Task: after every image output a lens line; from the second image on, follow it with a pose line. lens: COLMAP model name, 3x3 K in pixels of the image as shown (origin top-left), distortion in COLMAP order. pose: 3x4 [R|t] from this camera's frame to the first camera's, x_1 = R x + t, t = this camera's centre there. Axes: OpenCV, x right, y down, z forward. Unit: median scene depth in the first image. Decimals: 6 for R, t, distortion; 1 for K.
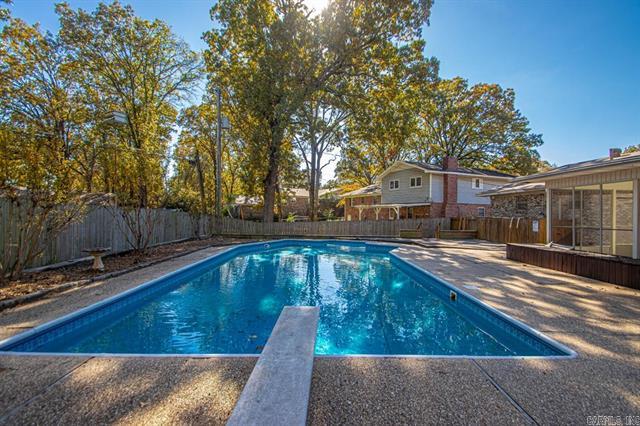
lens RADIAL K [[299.5, 0, 323.3], [0, 299.5, 213.2], [0, 0, 1]] dist [-0.001954, -0.000849]
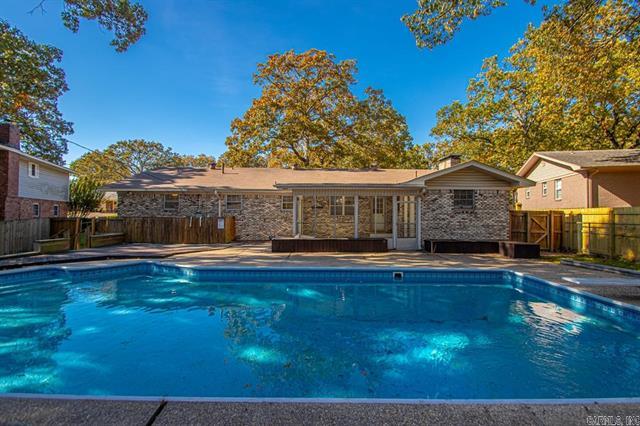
lens RADIAL K [[308.3, 0, 319.7], [0, 308.3, 214.4], [0, 0, 1]] dist [0.008778, -0.000115]
pose [[0.040556, -0.011906, 0.999106, -0.224139], [-0.002558, 0.999924, 0.012019, -0.003555], [-0.999174, -0.003043, 0.040523, 0.295345]]
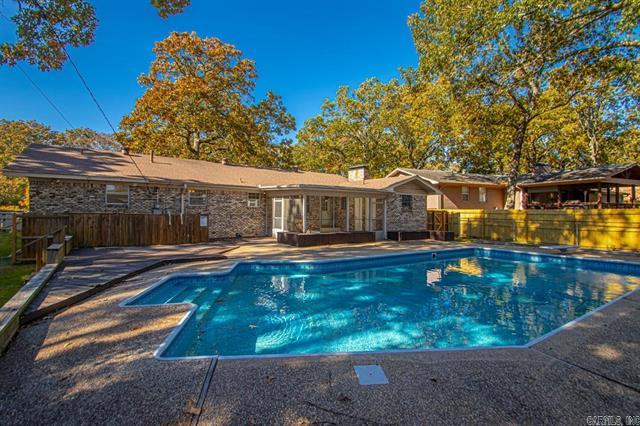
lens RADIAL K [[310.2, 0, 305.1], [0, 310.2, 211.8], [0, 0, 1]] dist [0.003859, -0.000244]
pose [[-0.507970, -0.022517, 0.861080, -0.205222], [-0.018757, 0.999710, 0.015077, -0.006188], [-0.861170, -0.008492, -0.508245, 0.634819]]
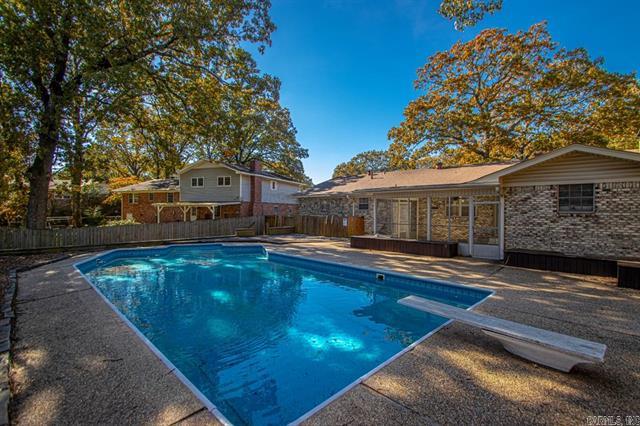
lens RADIAL K [[297.1, 0, 320.4], [0, 297.1, 210.3], [0, 0, 1]] dist [0.007786, -0.000522]
pose [[0.720285, -0.010254, 0.693602, -0.170480], [0.006045, 0.999946, 0.008506, -0.012106], [-0.693652, -0.001934, 0.720308, 0.040922]]
